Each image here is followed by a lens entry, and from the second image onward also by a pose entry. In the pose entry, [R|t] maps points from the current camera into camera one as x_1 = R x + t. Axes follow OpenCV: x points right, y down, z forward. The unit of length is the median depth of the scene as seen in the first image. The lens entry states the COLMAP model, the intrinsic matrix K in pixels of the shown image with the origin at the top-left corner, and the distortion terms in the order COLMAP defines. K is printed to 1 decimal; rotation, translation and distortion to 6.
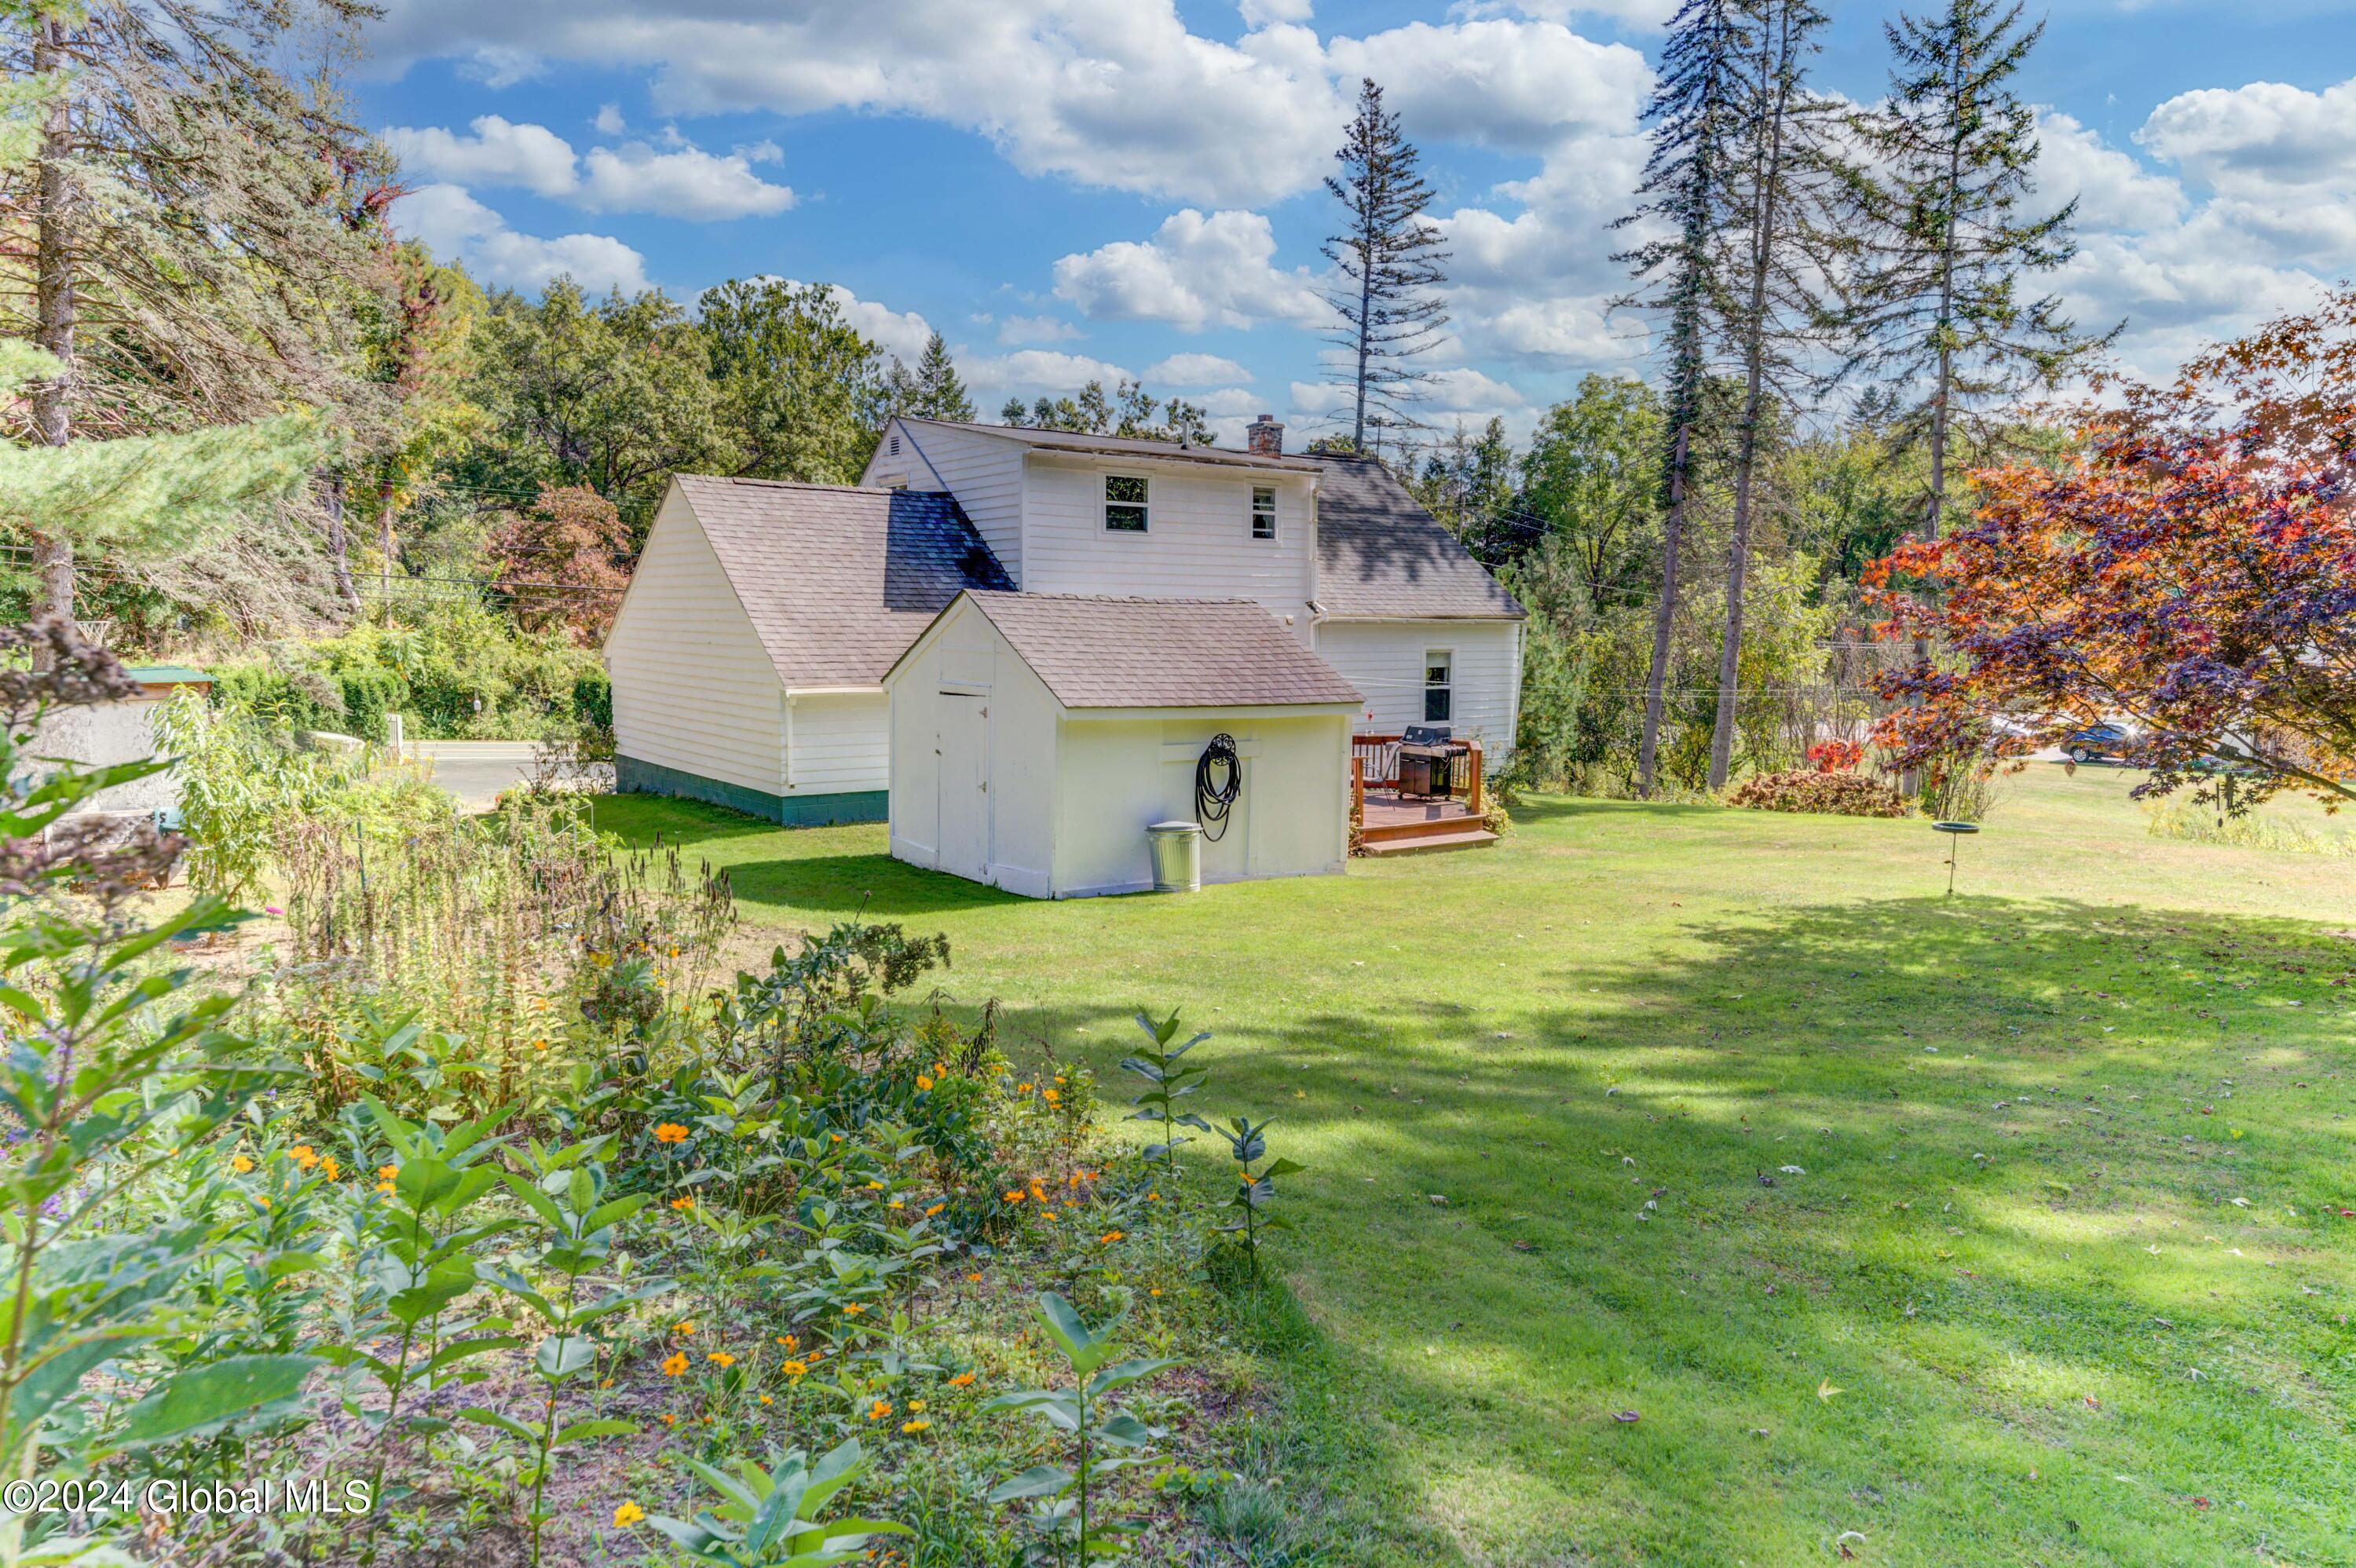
lens RADIAL K [[1557.2, 0, 1178.0], [0, 1557.2, 784.0], [0, 0, 1]] dist [0.027811, -0.001504]
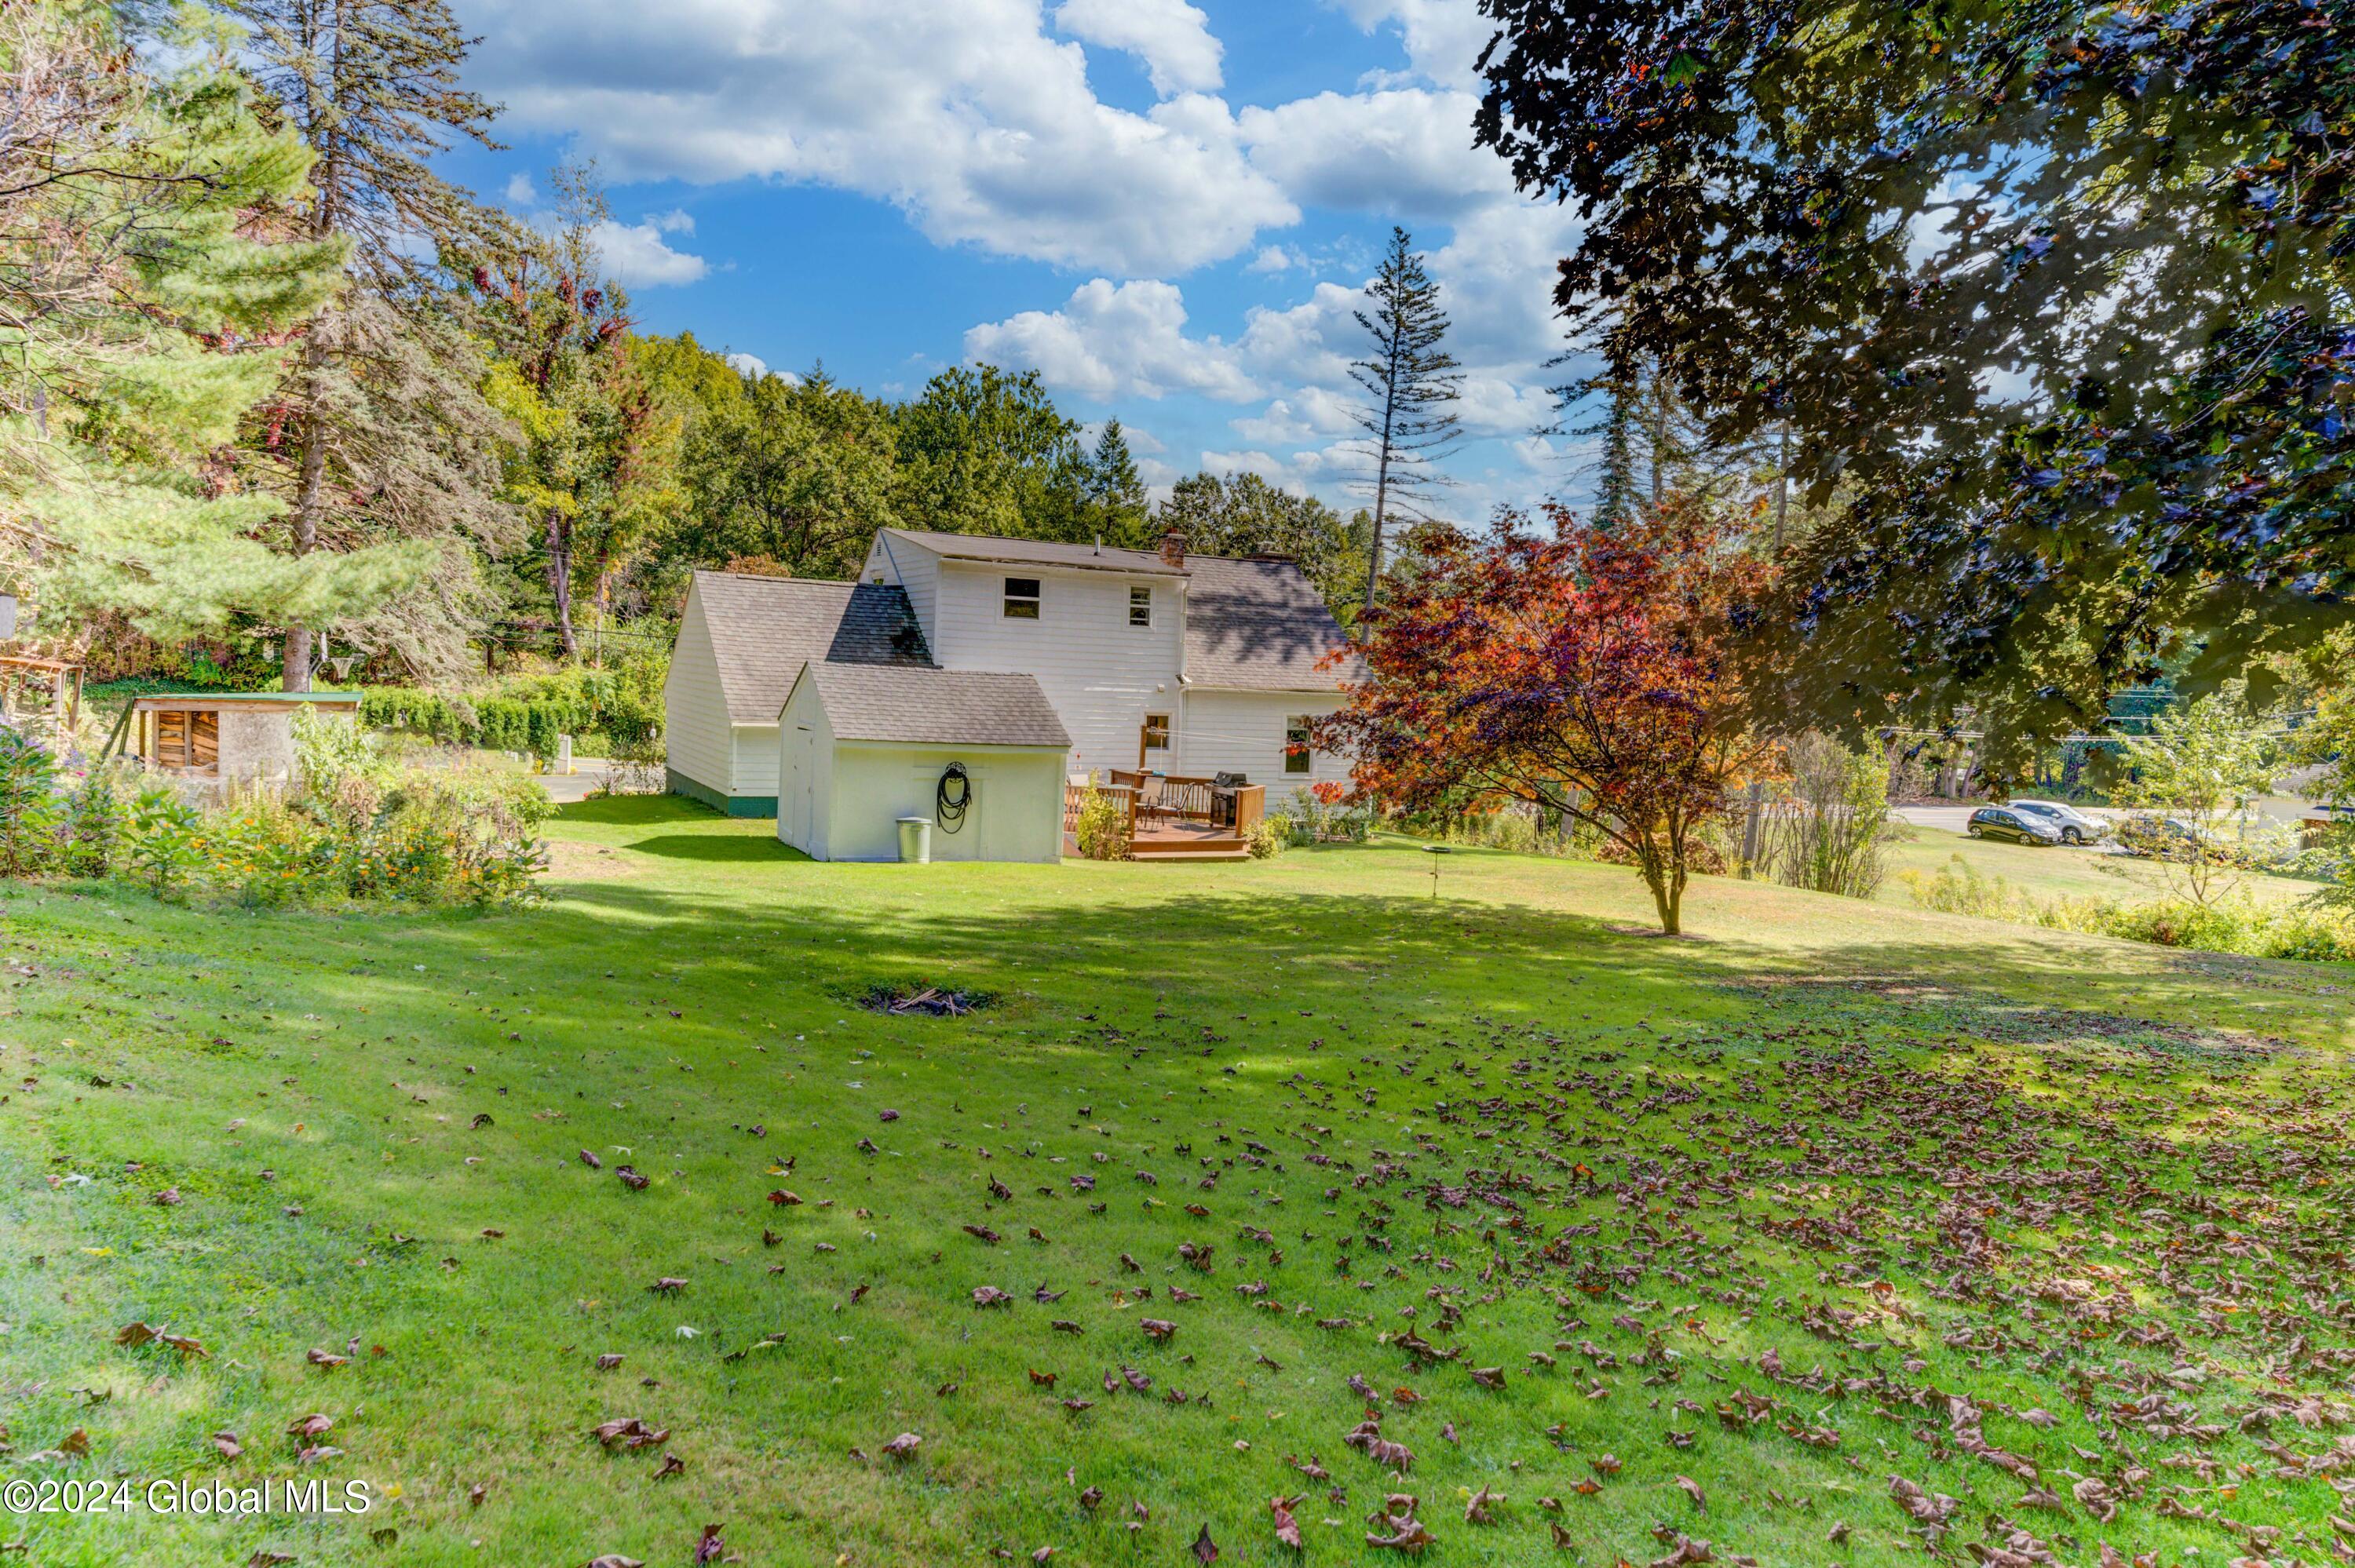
lens RADIAL K [[1595.0, 0, 1177.5], [0, 1595.0, 784.0], [0, 0, 1]] dist [0.031509, -0.000333]
pose [[0.983564, 0.048041, -0.174051, 0.185248], [-0.054797, 0.997911, -0.034220, 0.010882], [0.172044, 0.043195, 0.984142, -0.175173]]
